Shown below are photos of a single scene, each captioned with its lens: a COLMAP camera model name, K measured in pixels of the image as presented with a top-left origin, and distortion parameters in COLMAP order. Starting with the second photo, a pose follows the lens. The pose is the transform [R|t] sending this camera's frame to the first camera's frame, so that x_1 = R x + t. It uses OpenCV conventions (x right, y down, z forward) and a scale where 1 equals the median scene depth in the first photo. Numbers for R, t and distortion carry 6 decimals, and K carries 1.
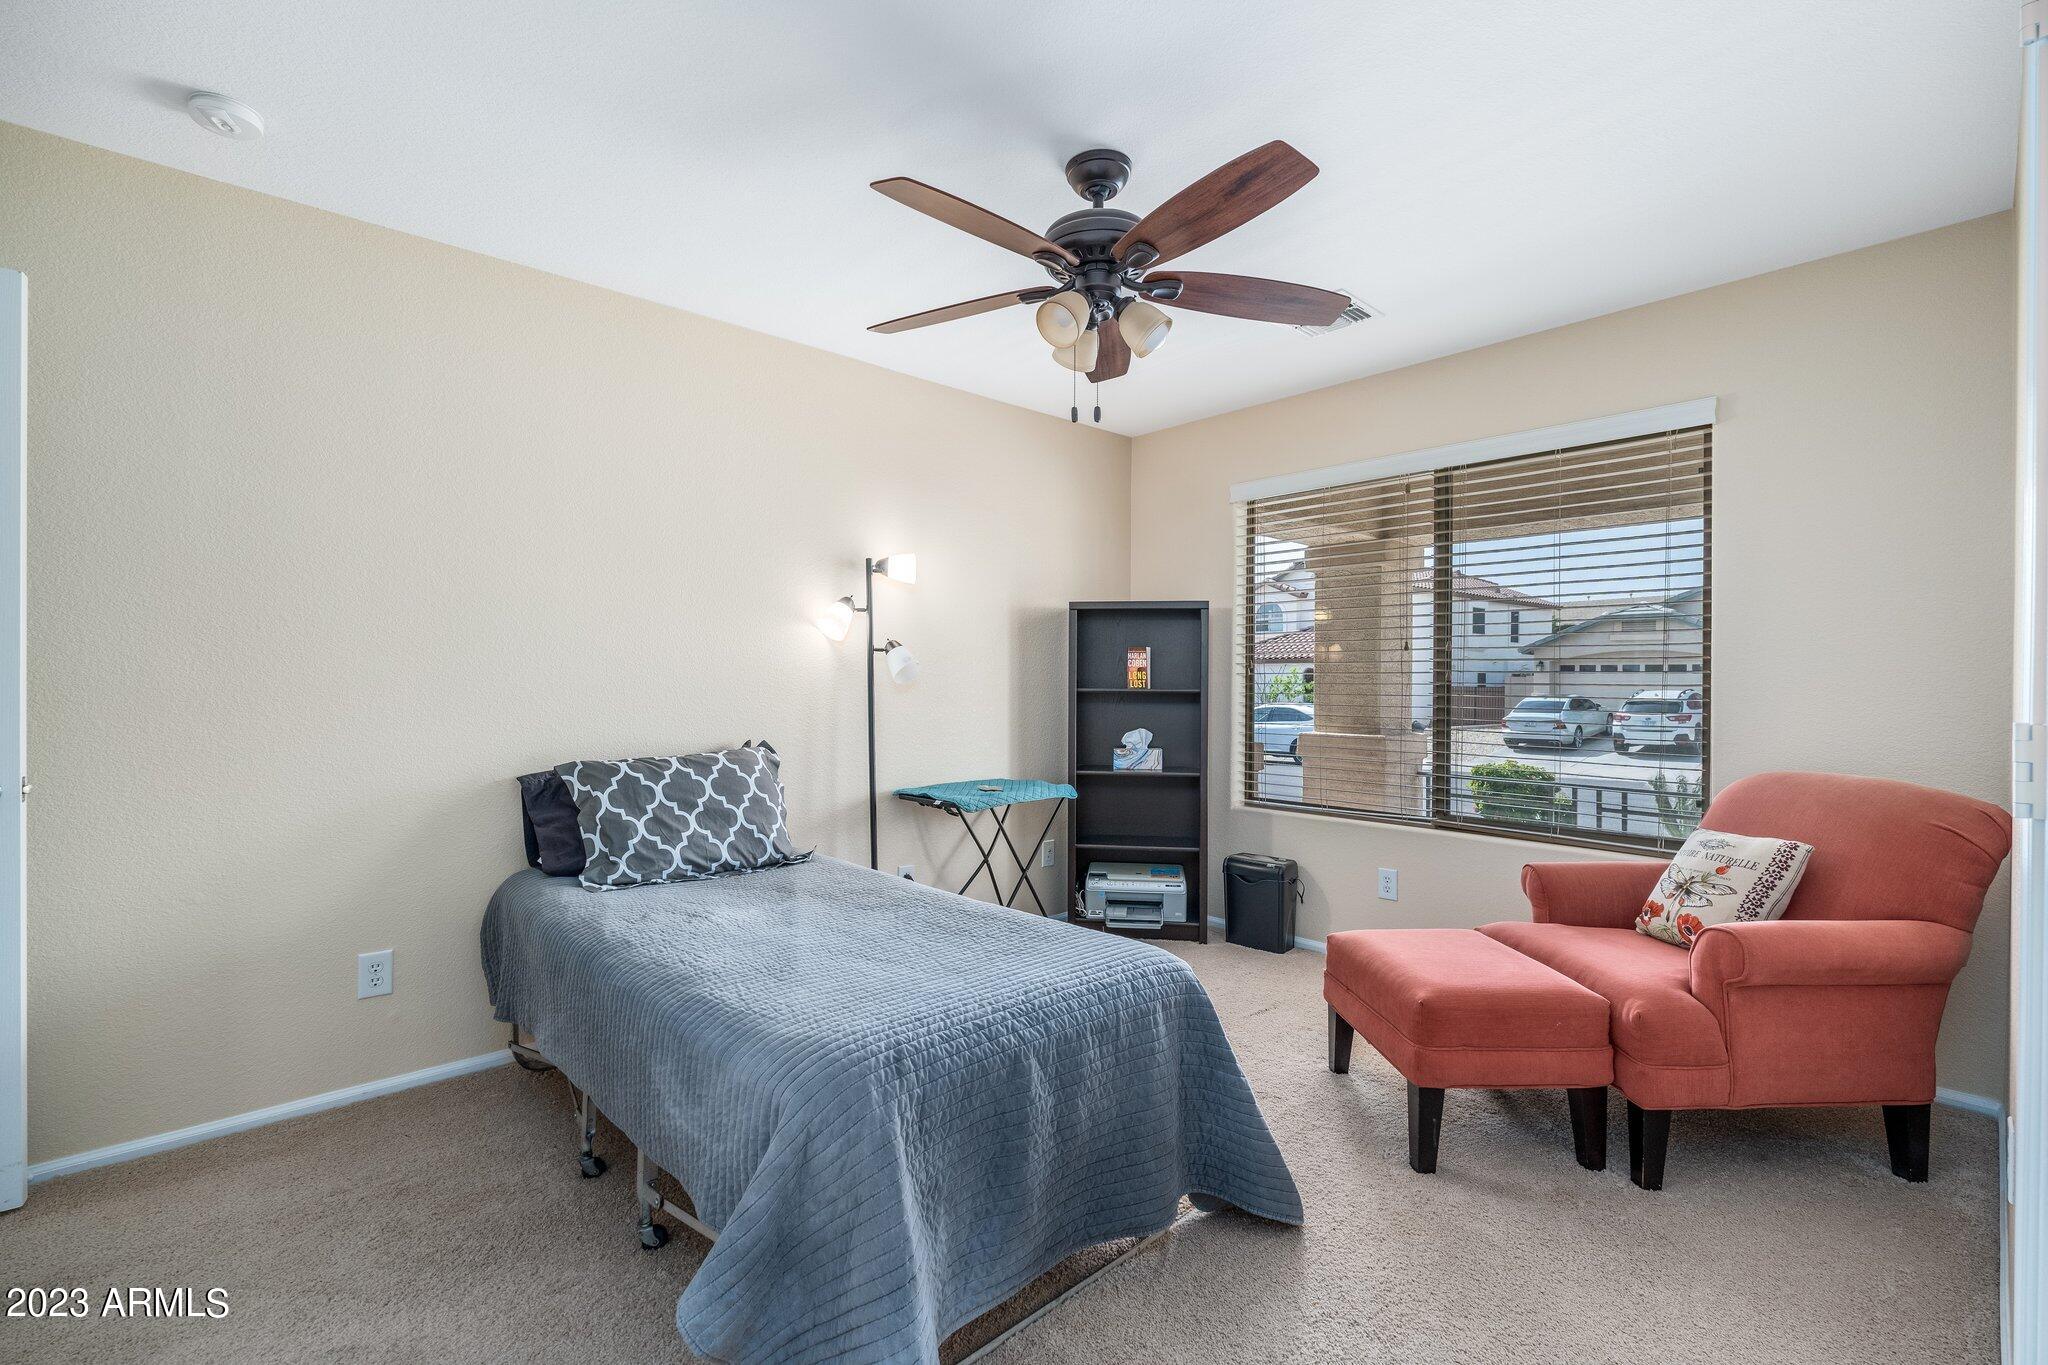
lens RADIAL K [[894.0, 0, 1028.2], [0, 894.0, 684.8], [0, 0, 1]] dist [-0.006994, 0.000501]
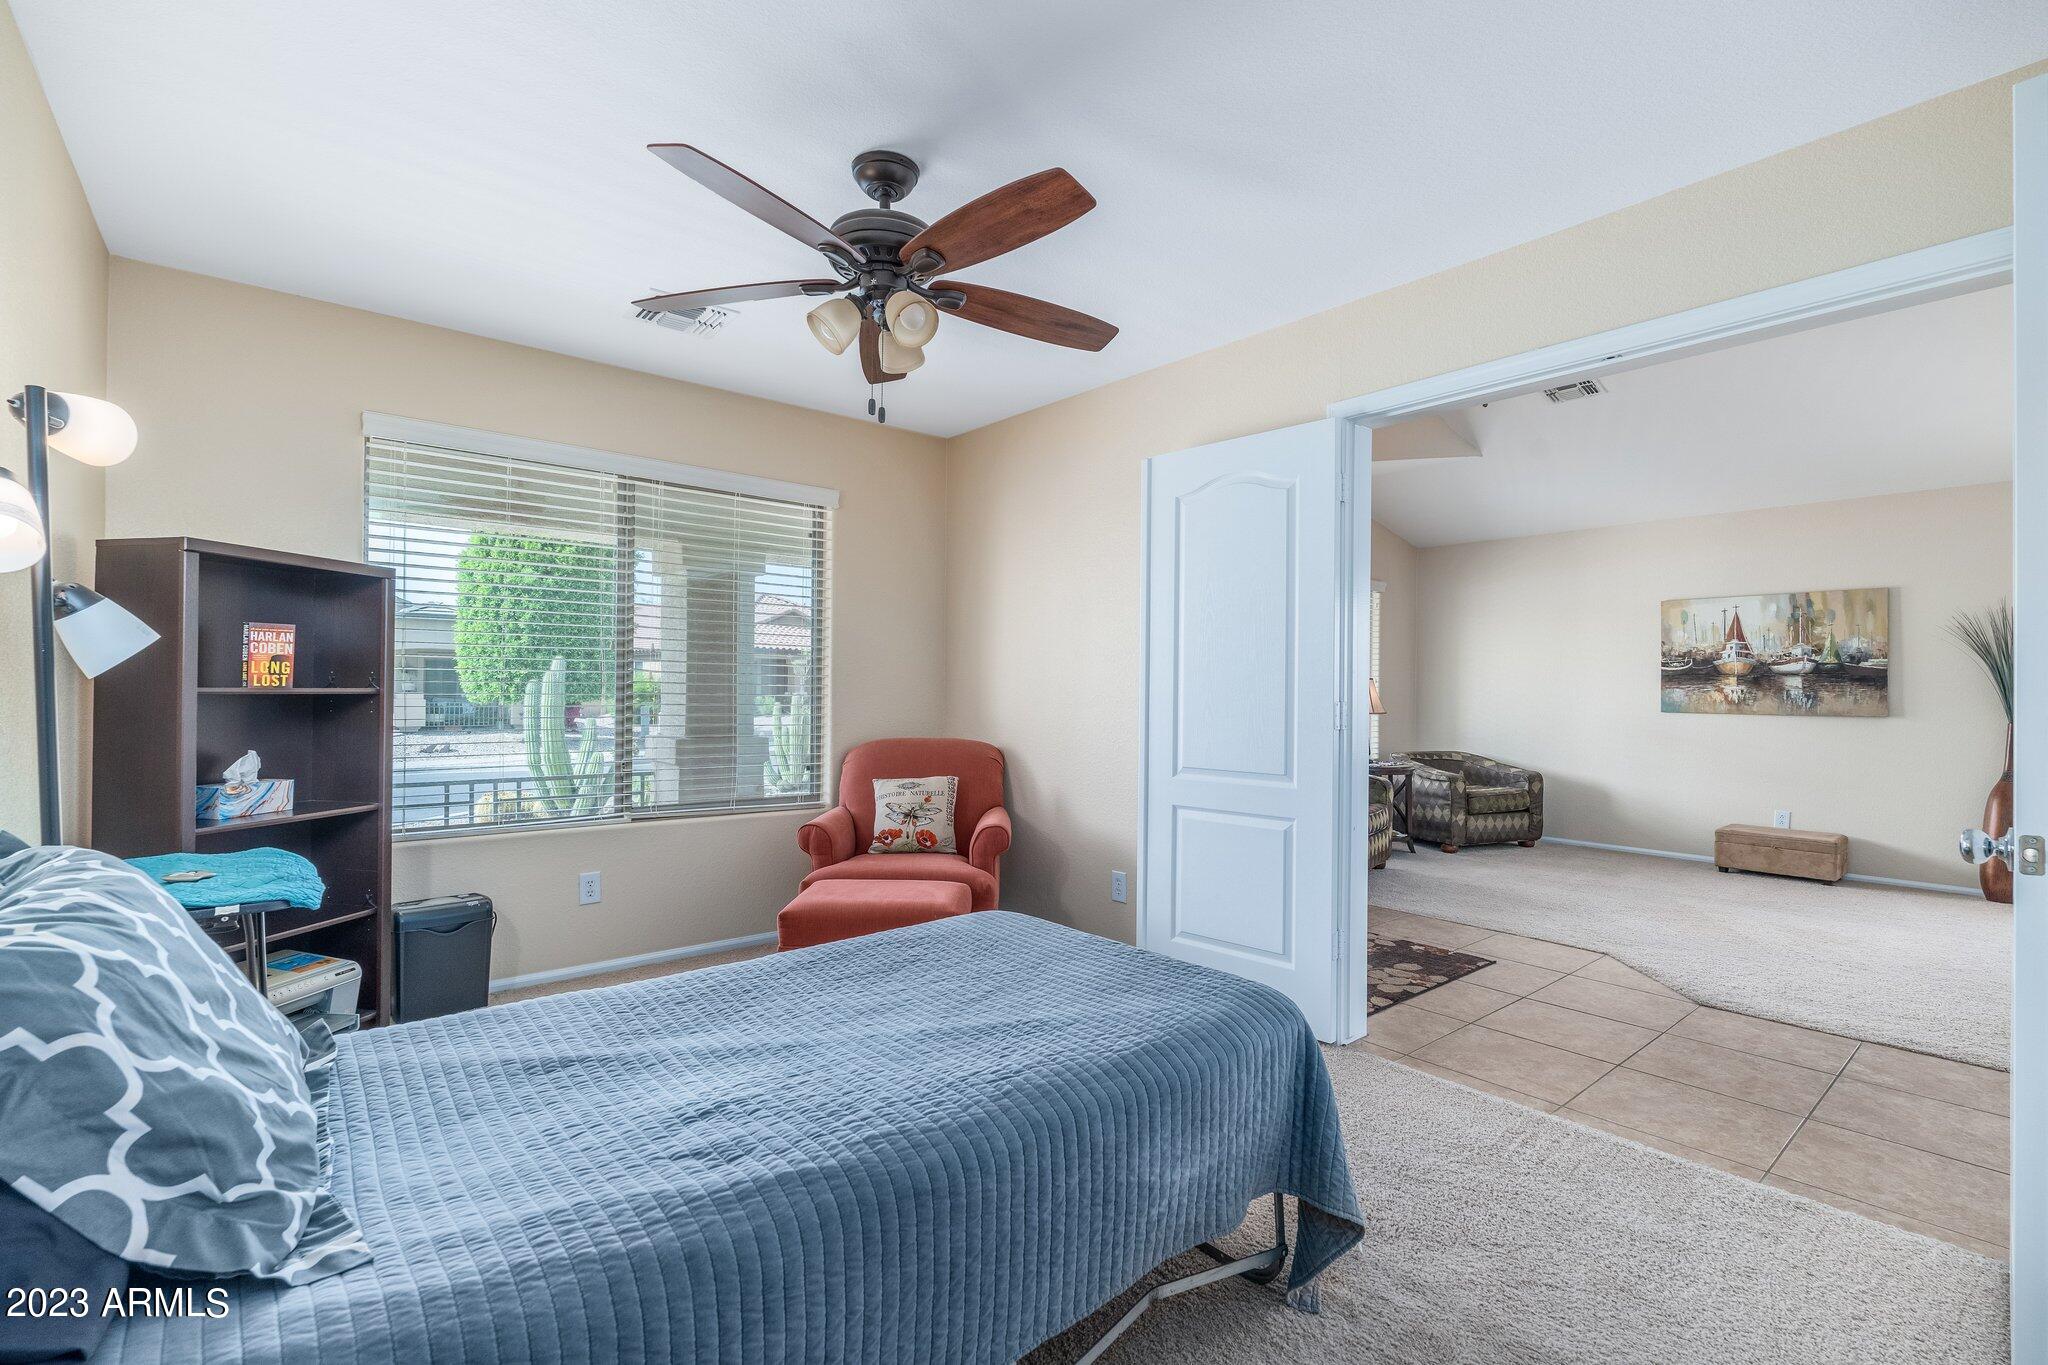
lens RADIAL K [[894.0, 0, 1028.2], [0, 894.0, 684.8], [0, 0, 1]] dist [-0.006994, 0.000501]
pose [[0.055691, 0.000604, 0.998448, -0.547802], [-0.007078, 0.999975, -0.000210, -0.002032], [-0.998423, -0.007055, 0.055694, 0.470274]]
